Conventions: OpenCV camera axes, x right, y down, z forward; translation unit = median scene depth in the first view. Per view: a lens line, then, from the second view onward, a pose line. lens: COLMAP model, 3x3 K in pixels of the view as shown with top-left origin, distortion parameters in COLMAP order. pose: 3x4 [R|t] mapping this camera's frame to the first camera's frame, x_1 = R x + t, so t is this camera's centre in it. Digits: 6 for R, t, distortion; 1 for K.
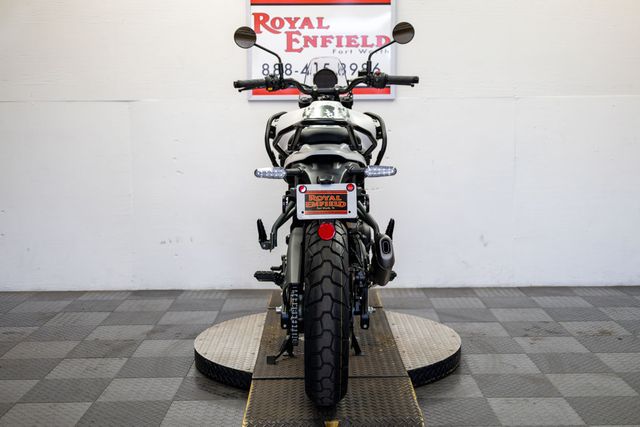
lens RADIAL K [[894.6, 0, 320.9], [0, 894.6, 215.4], [0, 0, 1]] dist [0.043939, 0.000000]
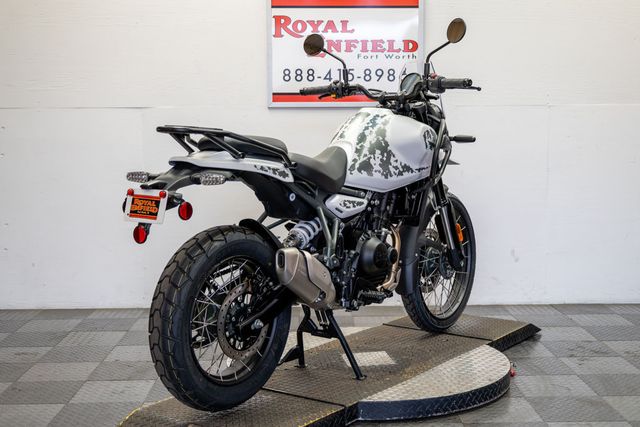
lens RADIAL K [[933.8, 0, 321.2], [0, 933.8, 215.6], [0, 0, 1]] dist [0.028808, 0.000000]
pose [[0.999771, 0.001361, 0.021369, -0.047997], [-0.001037, 0.999884, -0.015185, 0.001033], [-0.021387, 0.015160, 0.999656, 0.012601]]
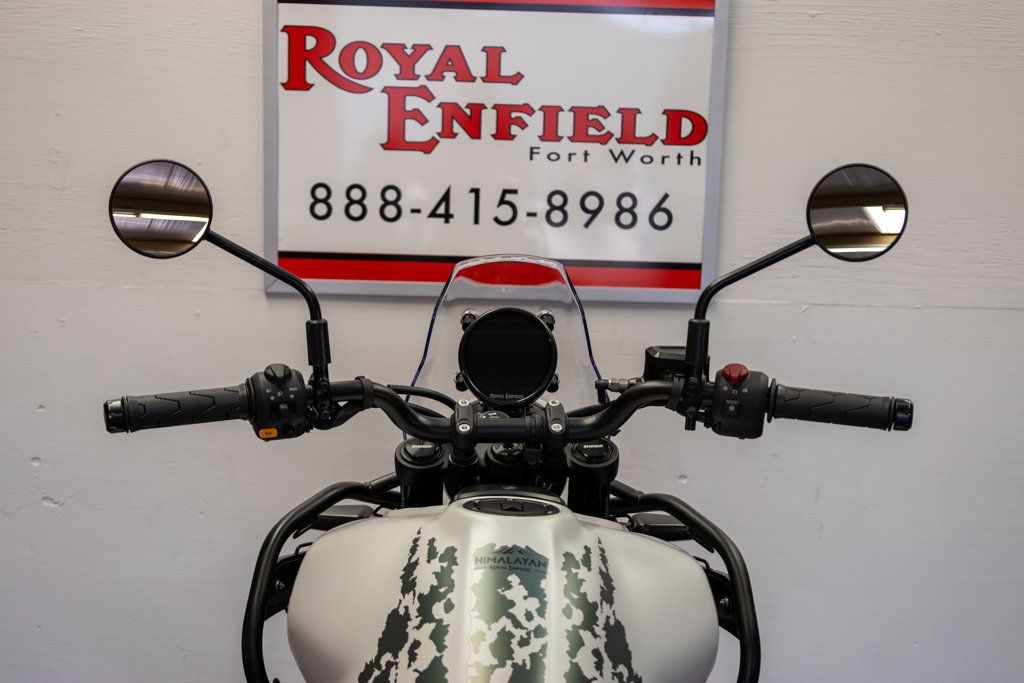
lens RADIAL K [[1494.0, 0, 518.1], [0, 1494.0, 346.3], [0, 0, 1]] dist [0.028808, 0.000000]
pose [[0.999180, 0.032273, 0.024457, -0.001872], [-0.033184, 0.998734, 0.037818, -0.138804], [-0.023206, -0.038598, 0.998985, 0.474714]]
